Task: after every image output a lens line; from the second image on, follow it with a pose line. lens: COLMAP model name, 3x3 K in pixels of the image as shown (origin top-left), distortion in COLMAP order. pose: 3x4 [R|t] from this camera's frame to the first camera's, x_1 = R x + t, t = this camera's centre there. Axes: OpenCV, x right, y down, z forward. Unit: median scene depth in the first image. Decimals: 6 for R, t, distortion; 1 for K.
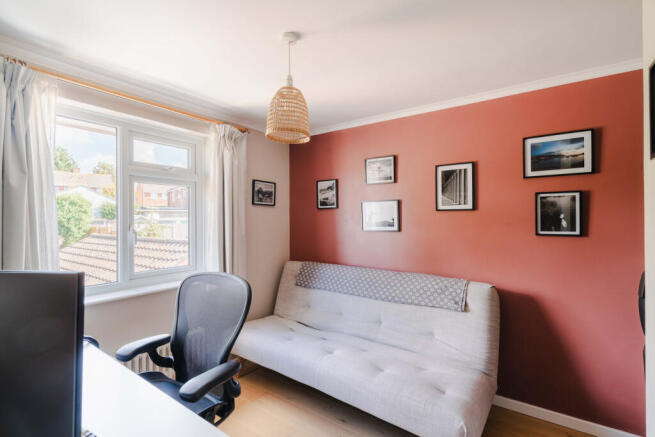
lens RADIAL K [[310.5, 0, 326.6], [0, 310.5, 222.1], [0, 0, 1]] dist [-0.001004, 0.000239]
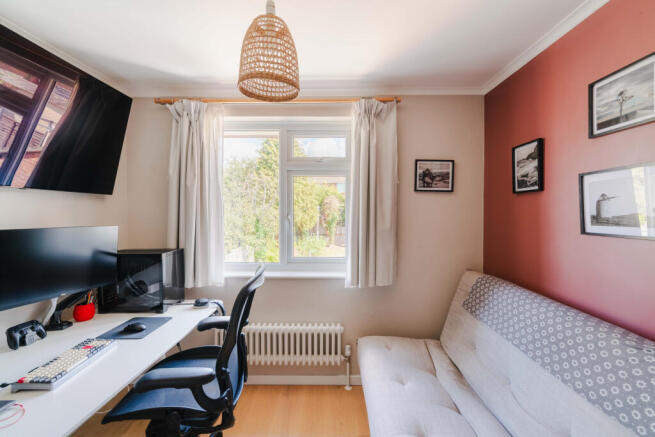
lens RADIAL K [[310.5, 0, 326.6], [0, 310.5, 222.1], [0, 0, 1]] dist [-0.001004, 0.000239]
pose [[0.542552, 0.033825, -0.839341, 0.348344], [-0.014568, 0.999418, 0.030859, -0.000528], [0.839896, -0.004515, 0.542729, 0.445902]]
